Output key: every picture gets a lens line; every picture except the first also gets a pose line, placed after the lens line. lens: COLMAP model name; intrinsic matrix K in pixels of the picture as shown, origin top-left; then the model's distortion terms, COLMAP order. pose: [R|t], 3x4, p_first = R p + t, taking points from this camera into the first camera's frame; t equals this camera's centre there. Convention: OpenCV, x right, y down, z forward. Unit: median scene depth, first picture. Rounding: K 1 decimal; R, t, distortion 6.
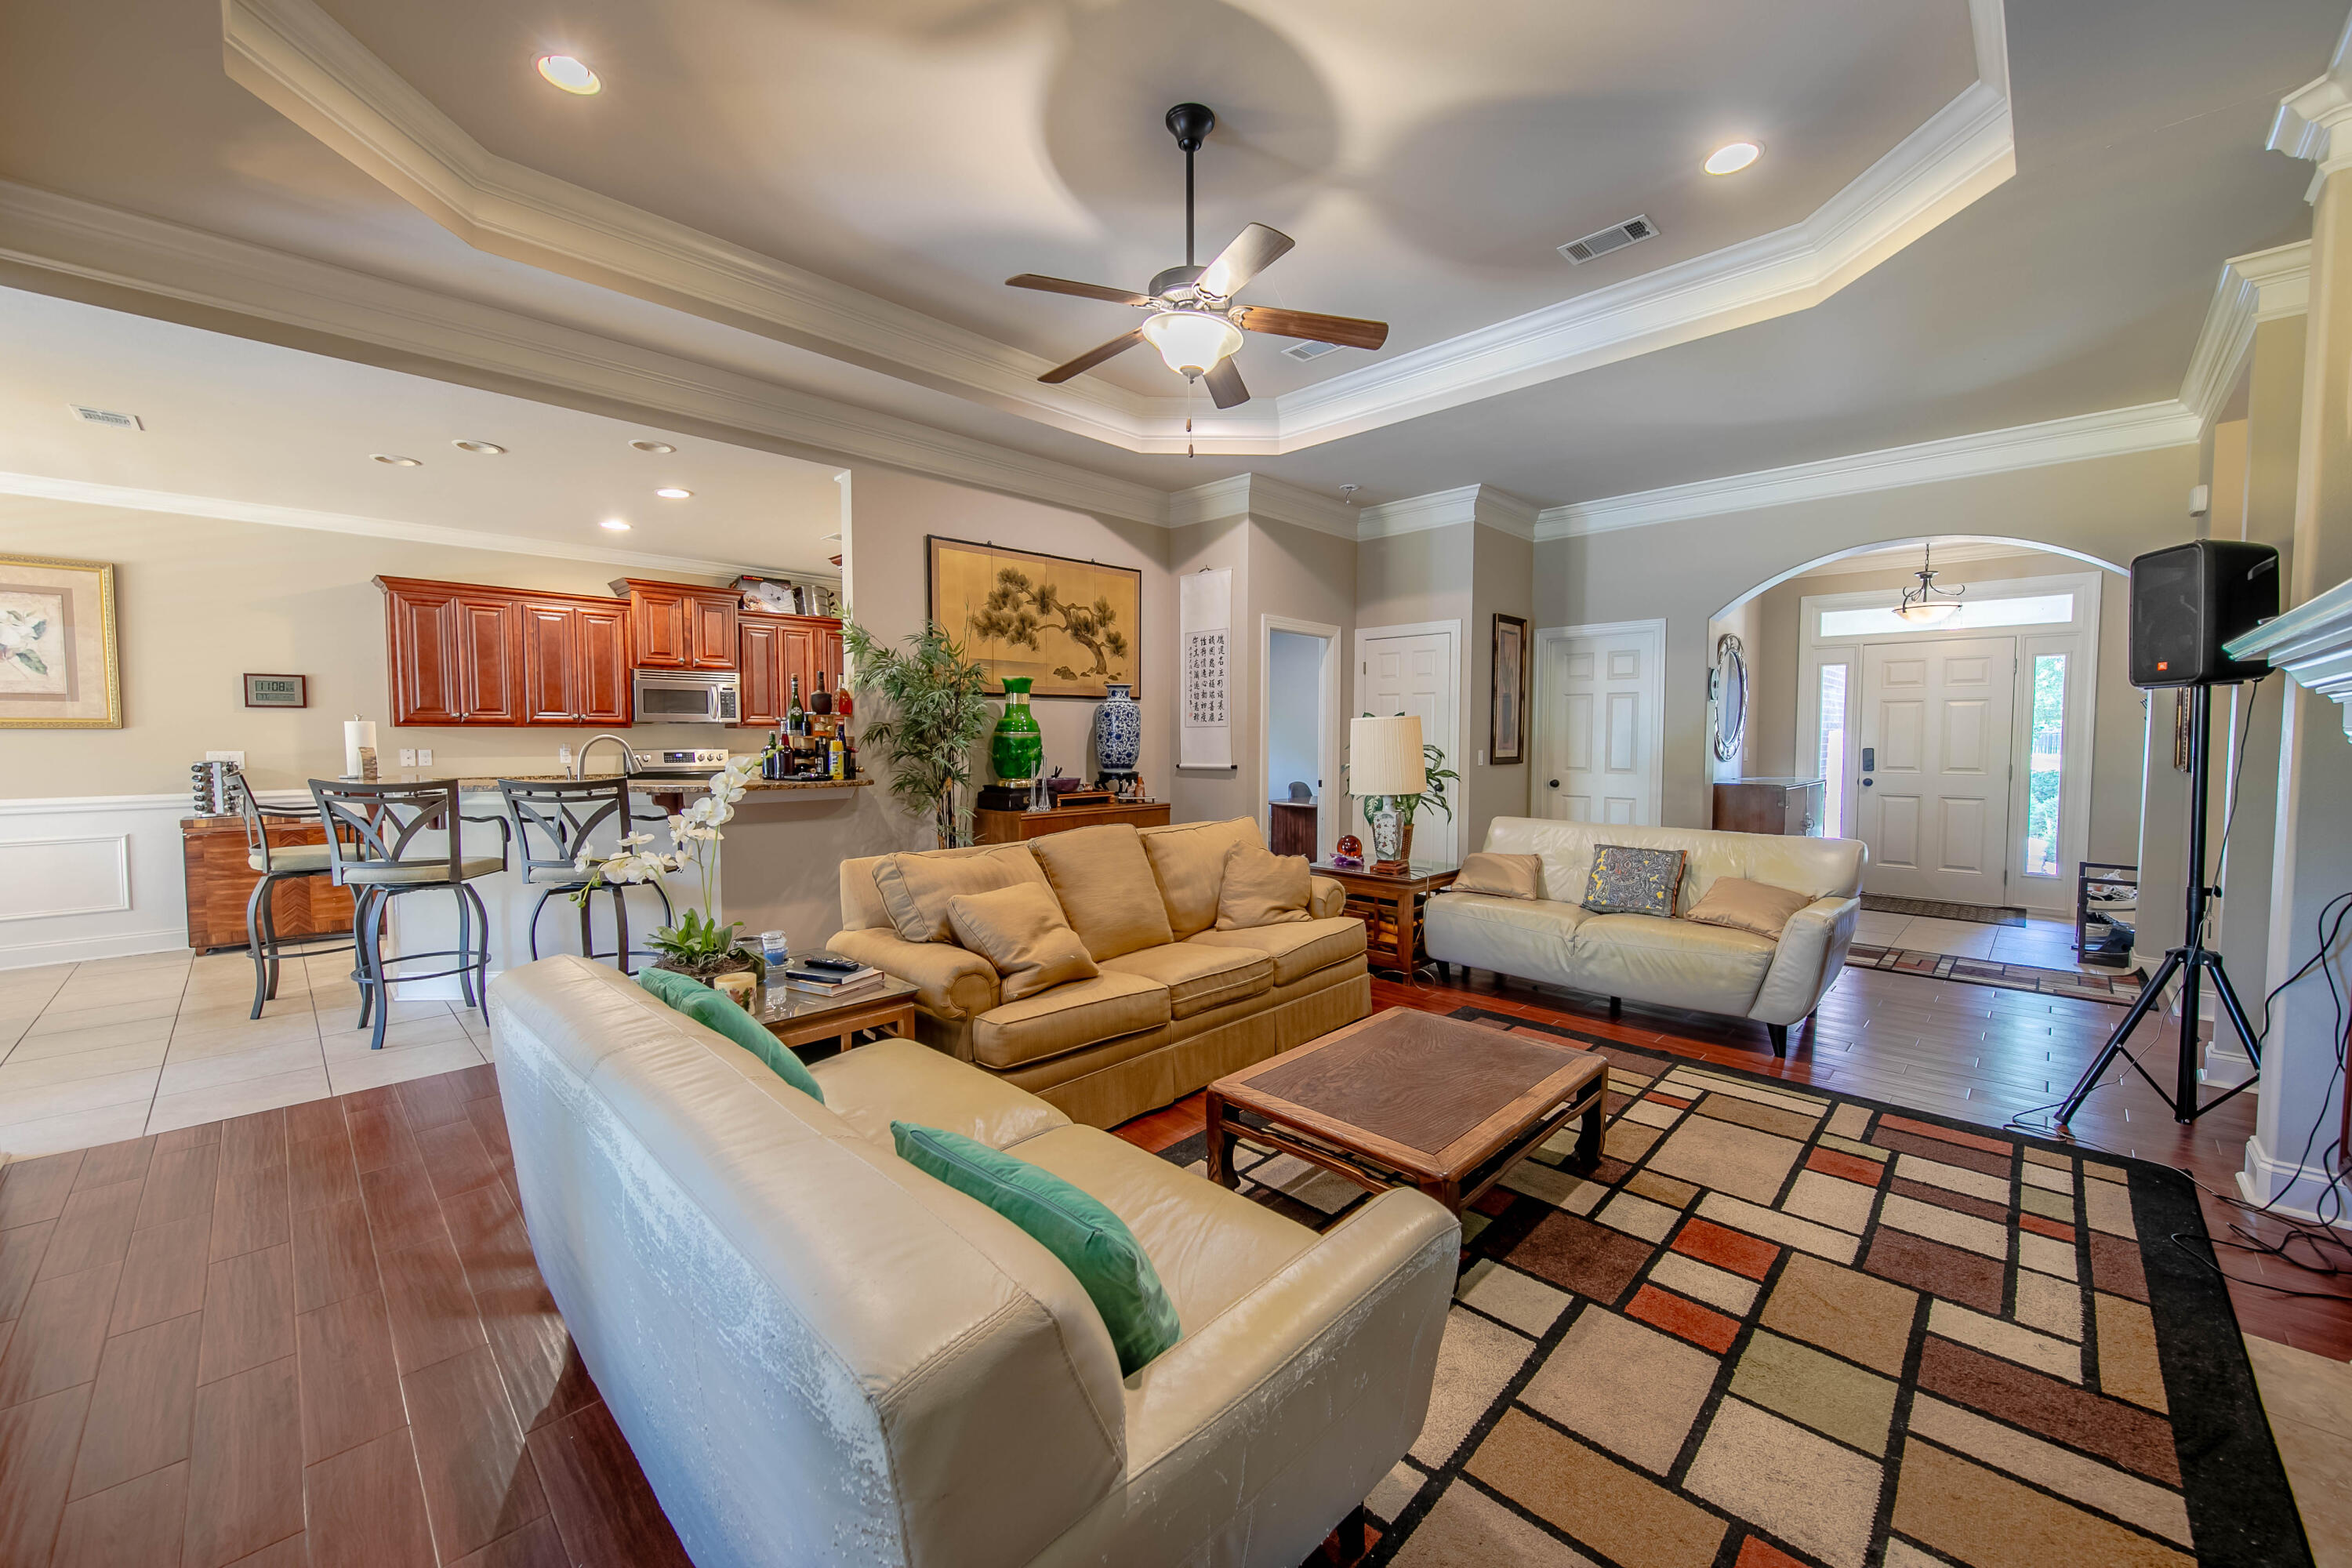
lens RADIAL K [[895.3, 0, 1182.7], [0, 895.3, 777.0], [0, 0, 1]] dist [0.008908, -0.003638]
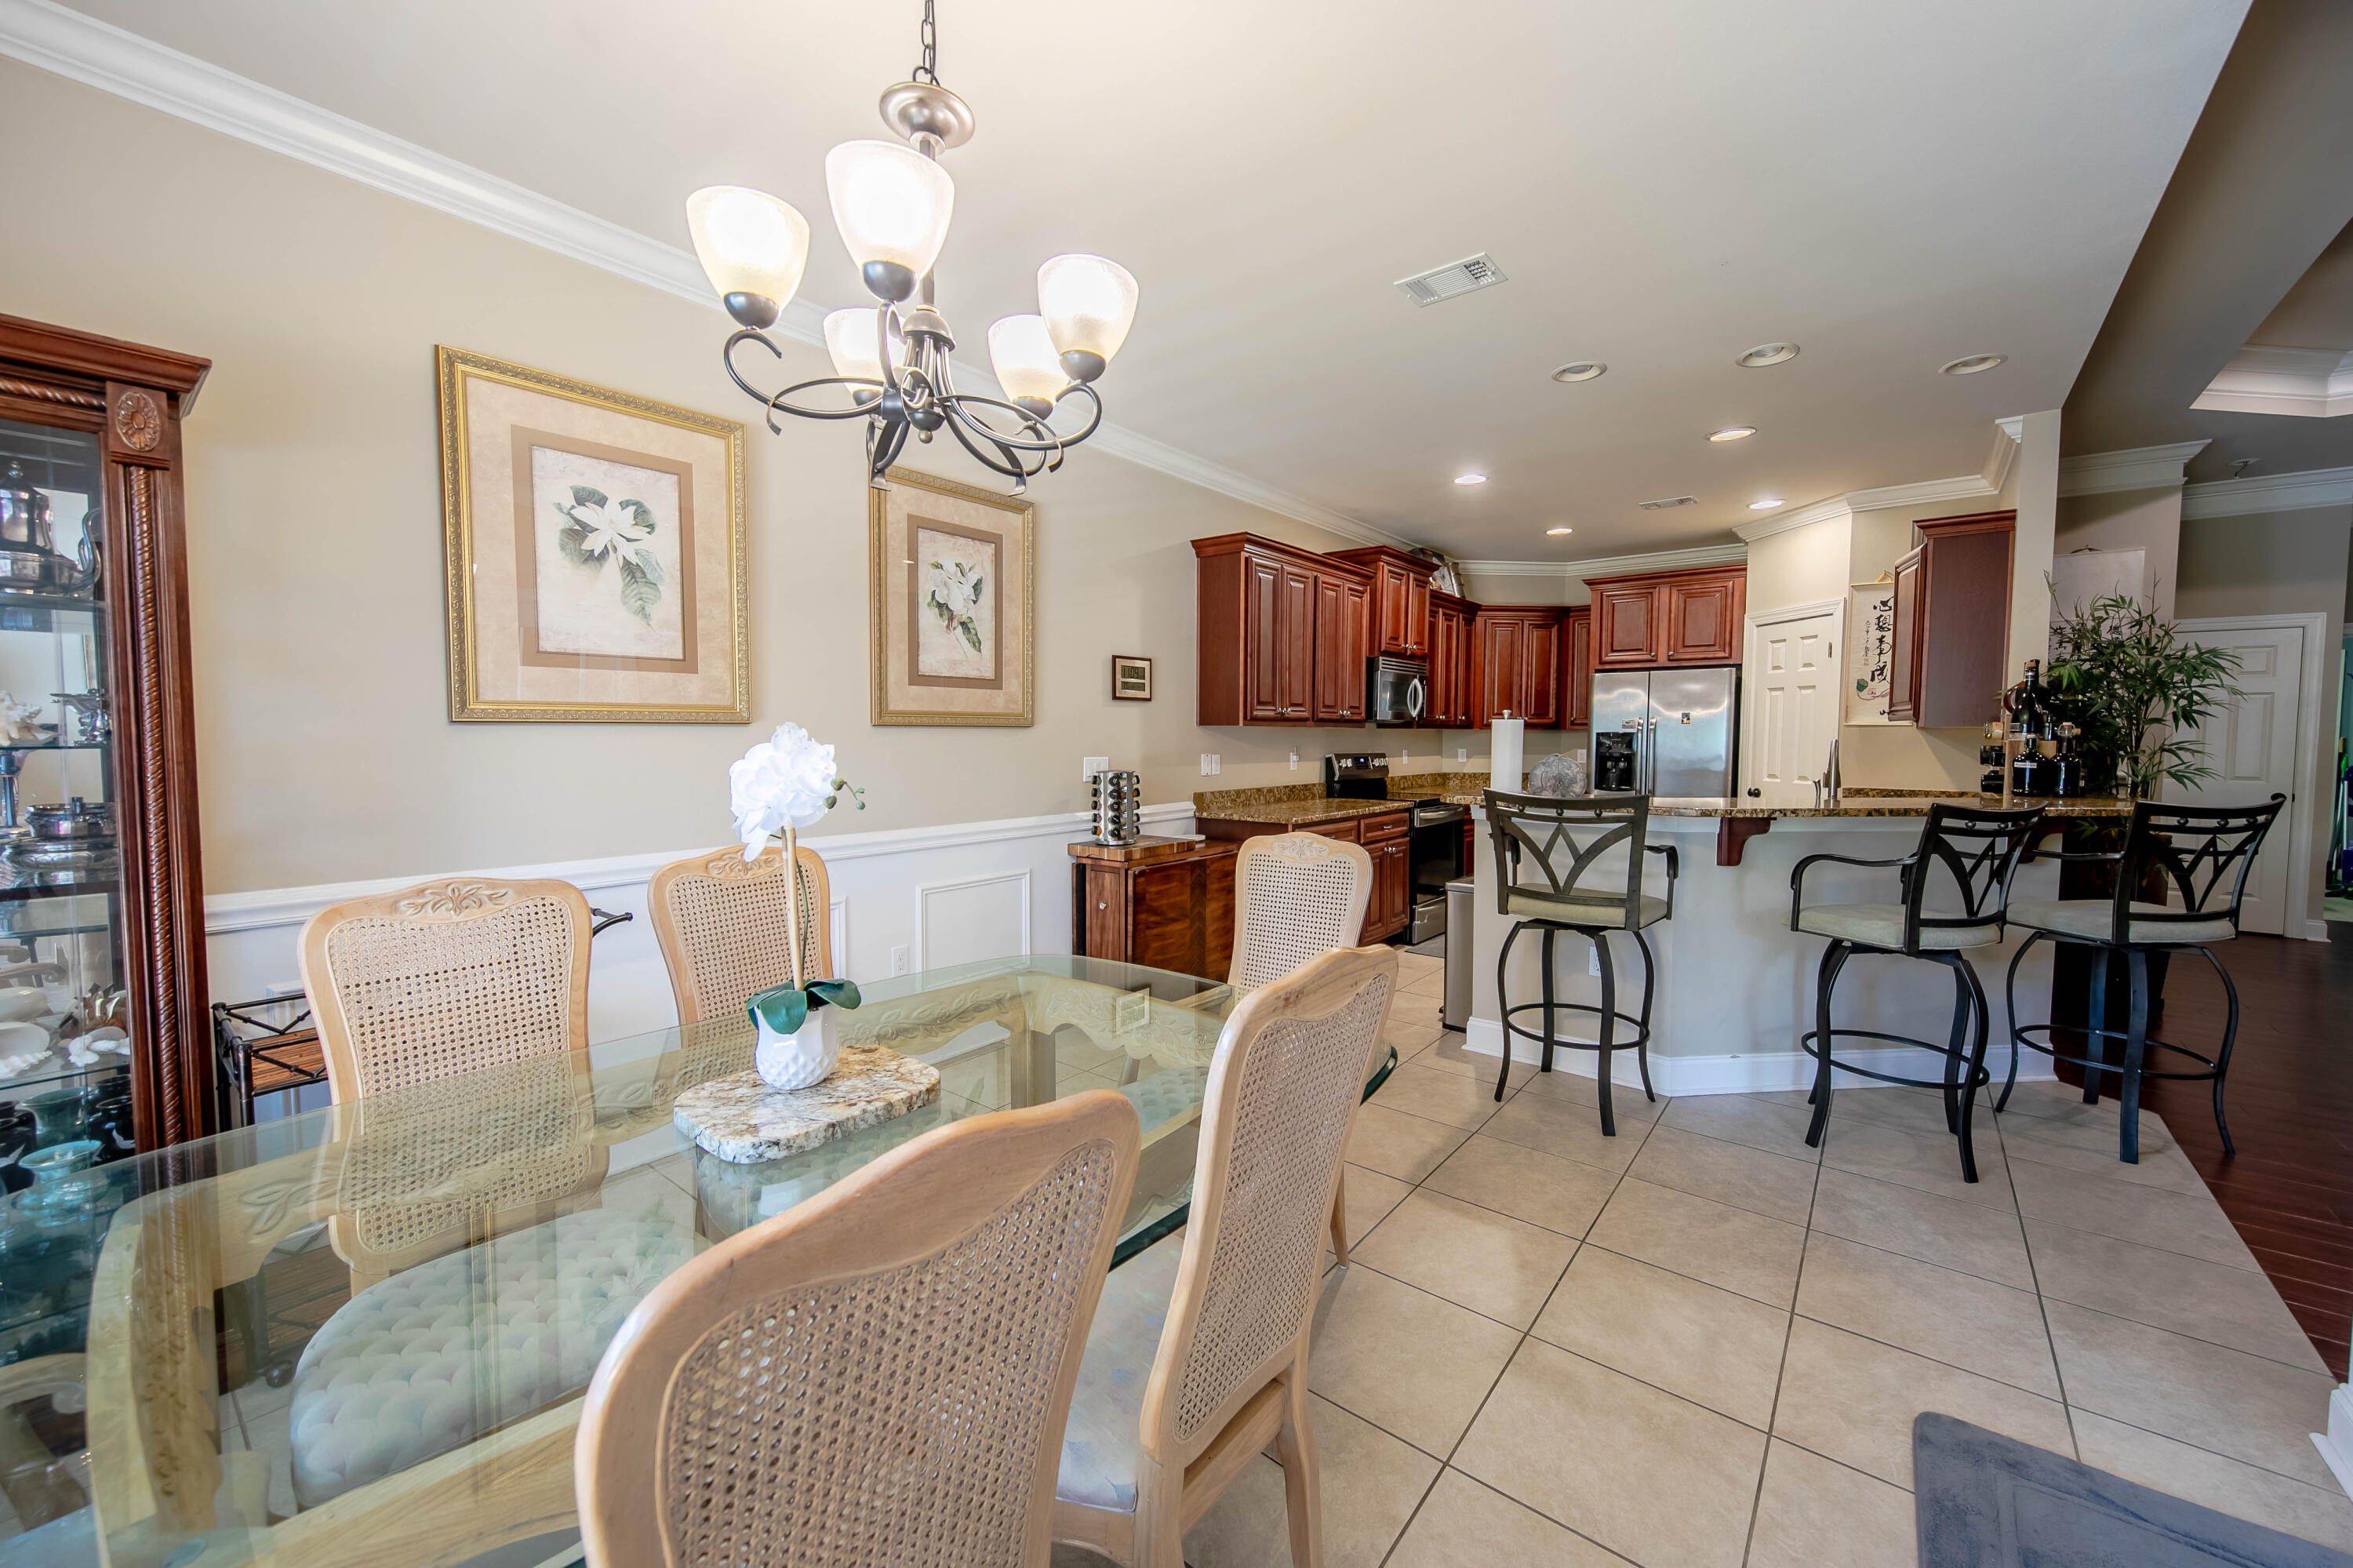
lens RADIAL K [[895.7, 0, 1183.2], [0, 895.7, 777.0], [0, 0, 1]] dist [0.008908, -0.003638]
pose [[0.994786, -0.001015, 0.101980, -1.171630], [0.000899, 0.999999, 0.001184, -0.014142], [-0.101981, -0.001086, 0.994786, 0.264093]]
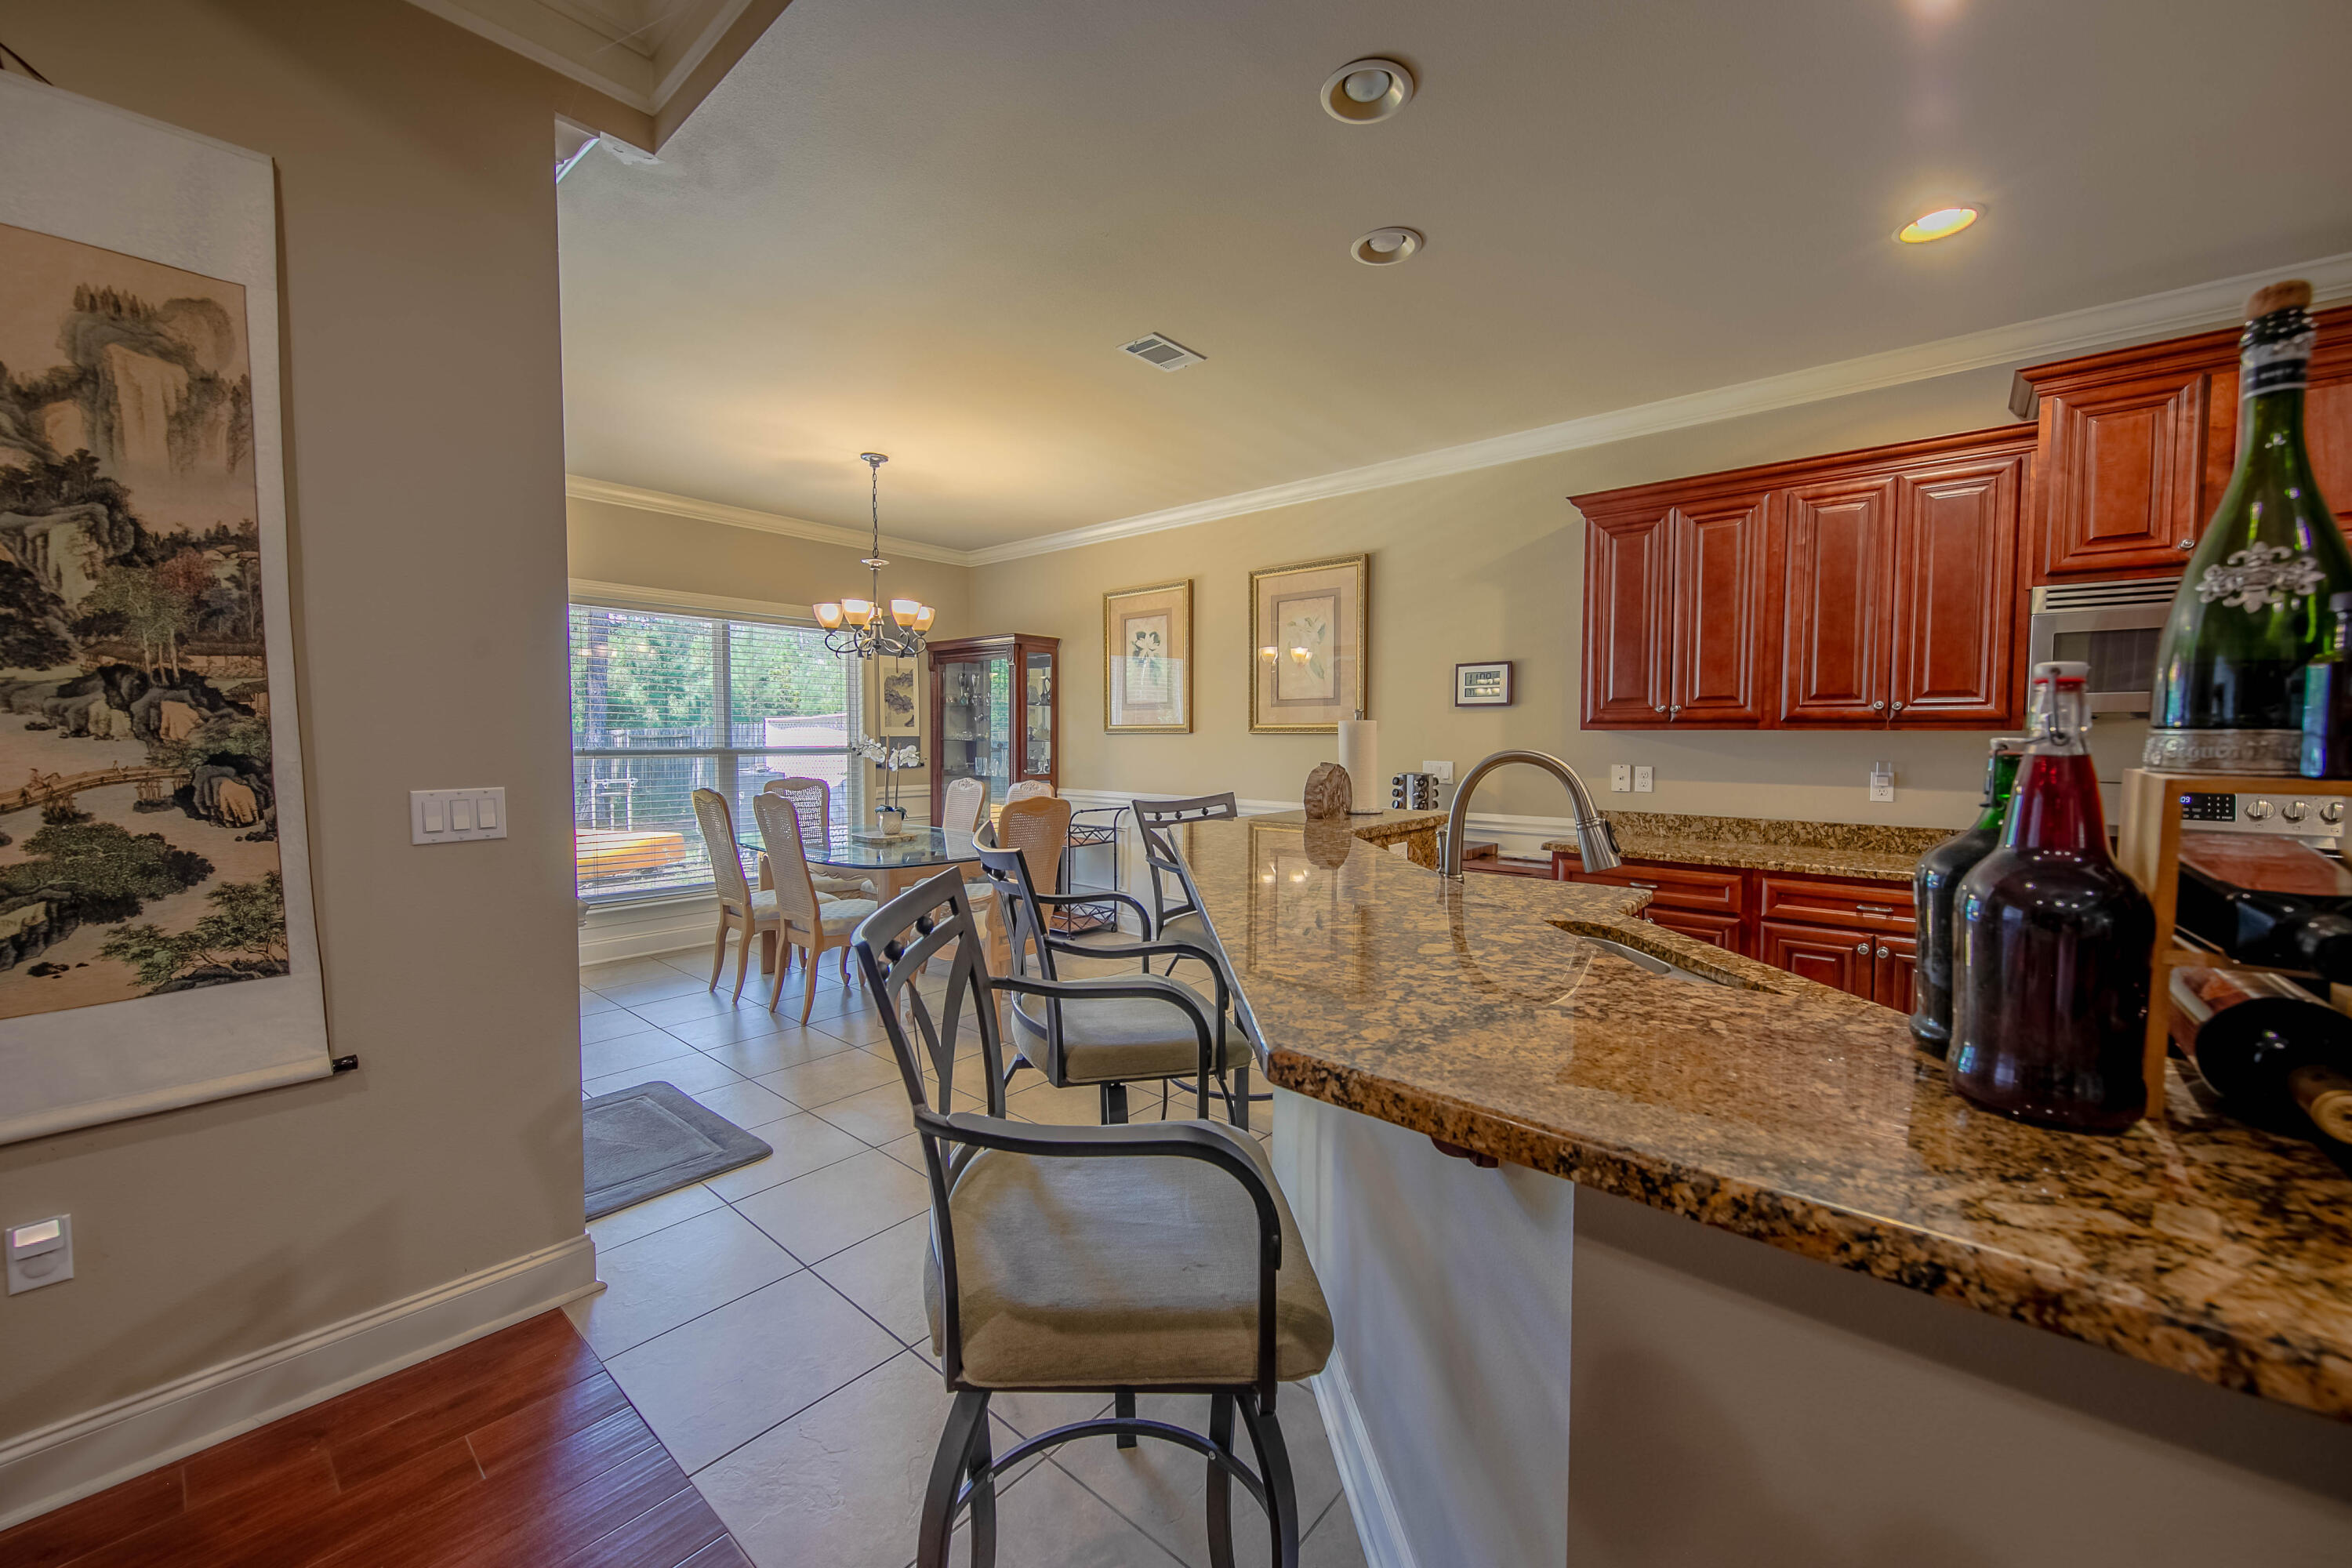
lens RADIAL K [[894.3, 0, 1181.8], [0, 894.3, 777.2], [0, 0, 1]] dist [0.008546, -0.004552]
pose [[0.065516, 0.045455, -0.996816, -0.292253], [-0.052158, 0.997752, 0.042070, -0.039692], [0.996487, 0.049236, 0.067740, 0.782722]]
